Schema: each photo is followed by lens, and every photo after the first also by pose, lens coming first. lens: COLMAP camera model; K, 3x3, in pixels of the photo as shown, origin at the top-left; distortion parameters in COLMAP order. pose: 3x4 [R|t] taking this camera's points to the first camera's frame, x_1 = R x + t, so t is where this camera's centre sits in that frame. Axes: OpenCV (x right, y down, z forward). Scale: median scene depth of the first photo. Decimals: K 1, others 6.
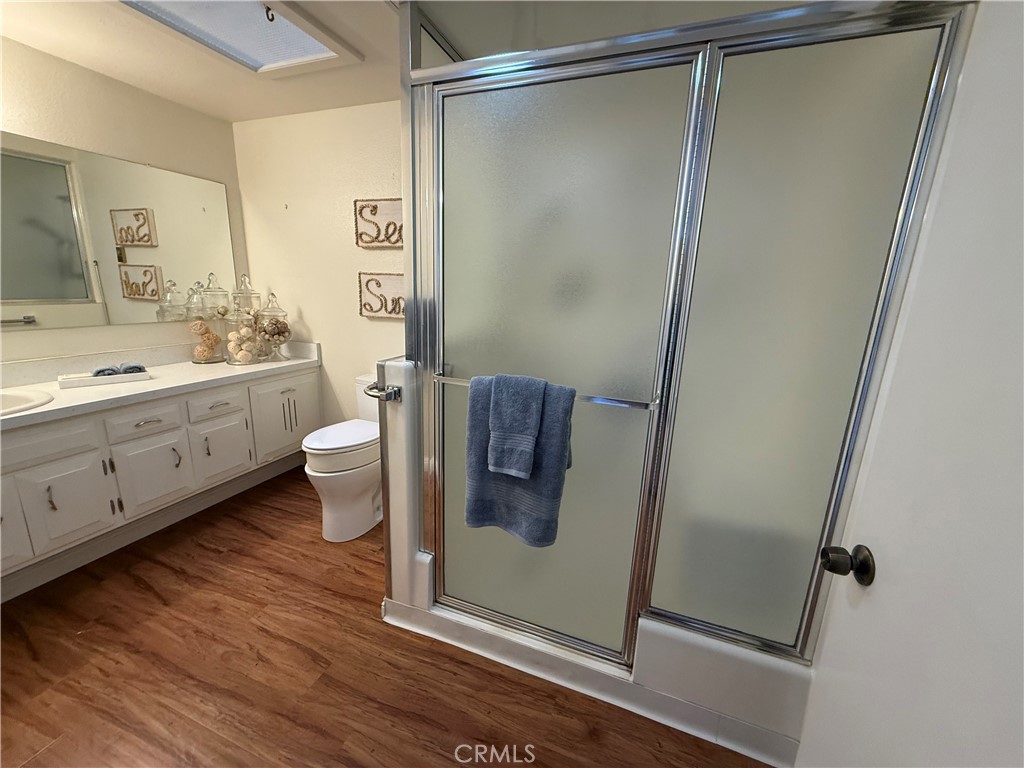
lens RADIAL K [[409.9, 0, 510.4], [0, 409.9, 383.3], [0, 0, 1]] dist [-0.001168, -0.000050]
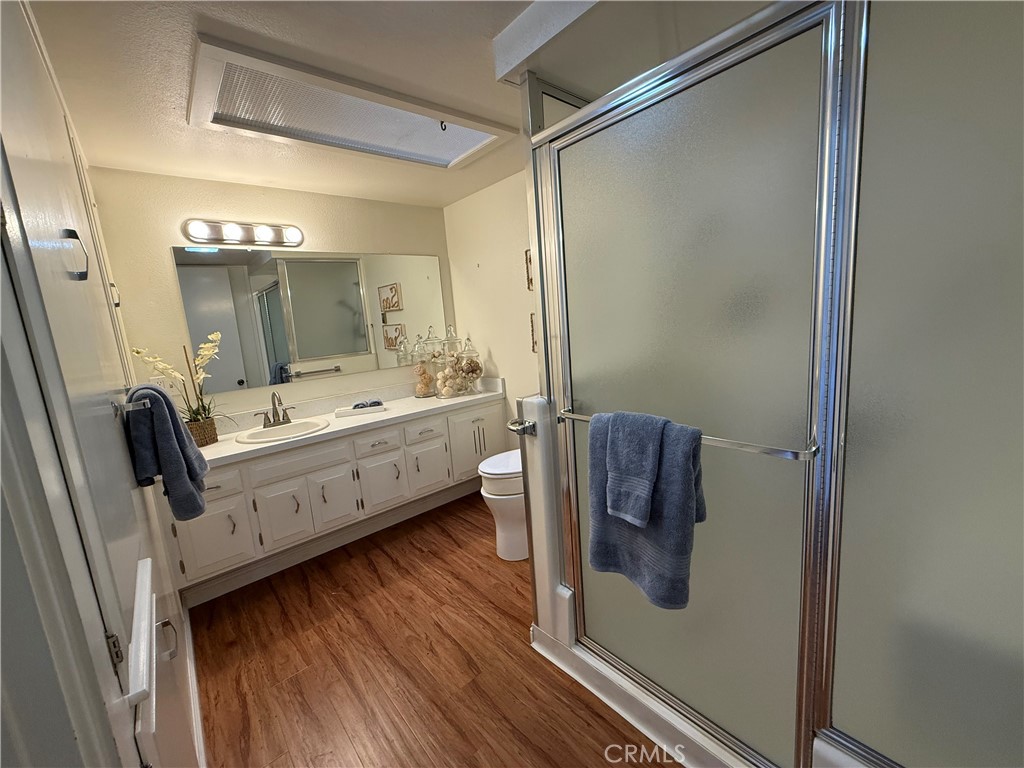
lens RADIAL K [[409.9, 0, 510.4], [0, 409.9, 383.3], [0, 0, 1]] dist [-0.001168, -0.000050]
pose [[0.873282, -0.029116, -0.486344, 0.118986], [-0.000723, 0.998134, -0.061053, -0.015962], [0.487214, 0.053668, 0.871632, 0.021985]]
